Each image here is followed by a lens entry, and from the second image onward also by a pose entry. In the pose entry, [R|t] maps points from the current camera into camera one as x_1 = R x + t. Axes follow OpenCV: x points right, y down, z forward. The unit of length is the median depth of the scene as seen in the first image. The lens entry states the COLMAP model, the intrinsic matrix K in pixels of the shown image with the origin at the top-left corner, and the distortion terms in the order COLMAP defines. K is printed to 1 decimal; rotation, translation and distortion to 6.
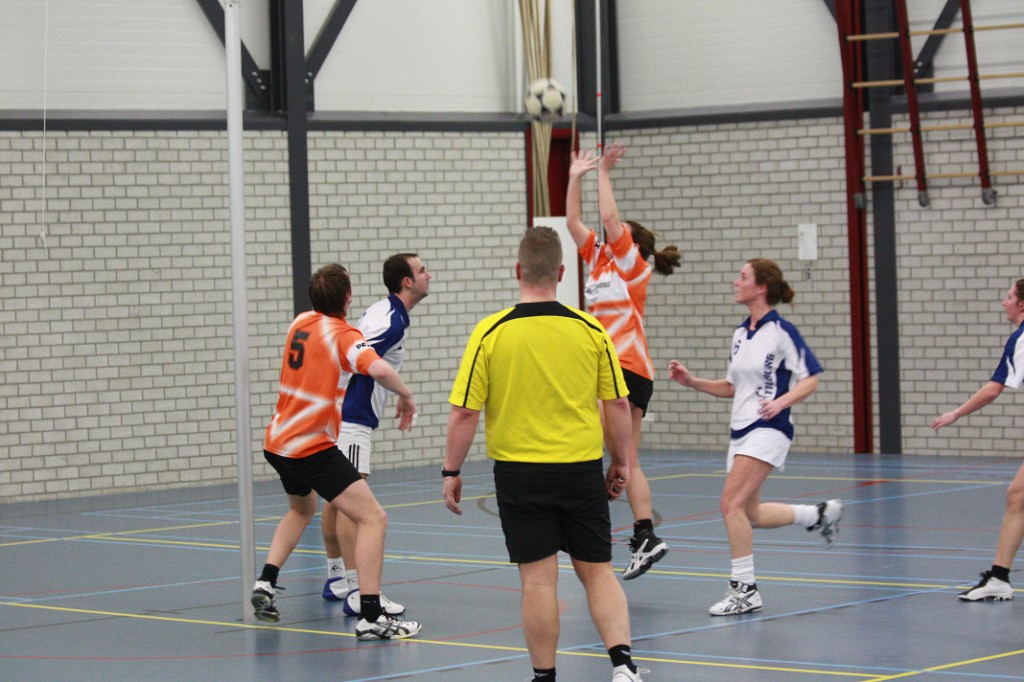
lens RADIAL K [[3394.8, 0, 512.0], [0, 3394.8, 341.0], [0, 0, 1]] dist [-0.473260, -1.072031]
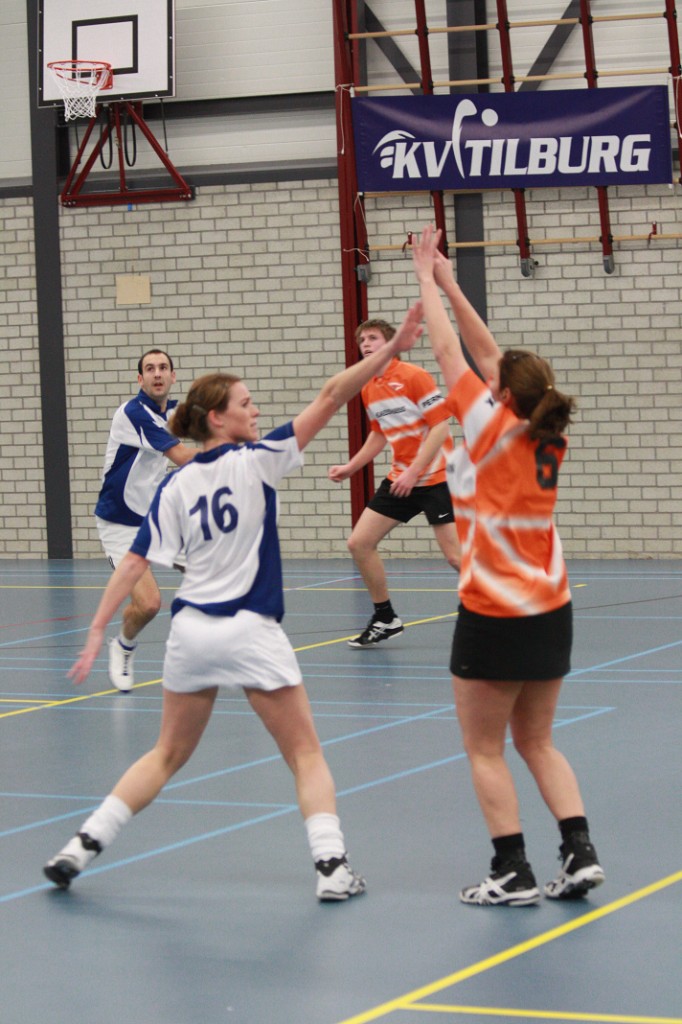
lens RADIAL K [[3386.5, 0, 341.0], [0, 3386.5, 512.0], [0, 0, 1]] dist [-0.466289, -0.569930]
pose [[0.956381, -0.019107, 0.291496, -0.180545], [0.013148, 0.999663, 0.022388, 0.001451], [-0.291825, -0.017579, 0.956310, 0.168365]]
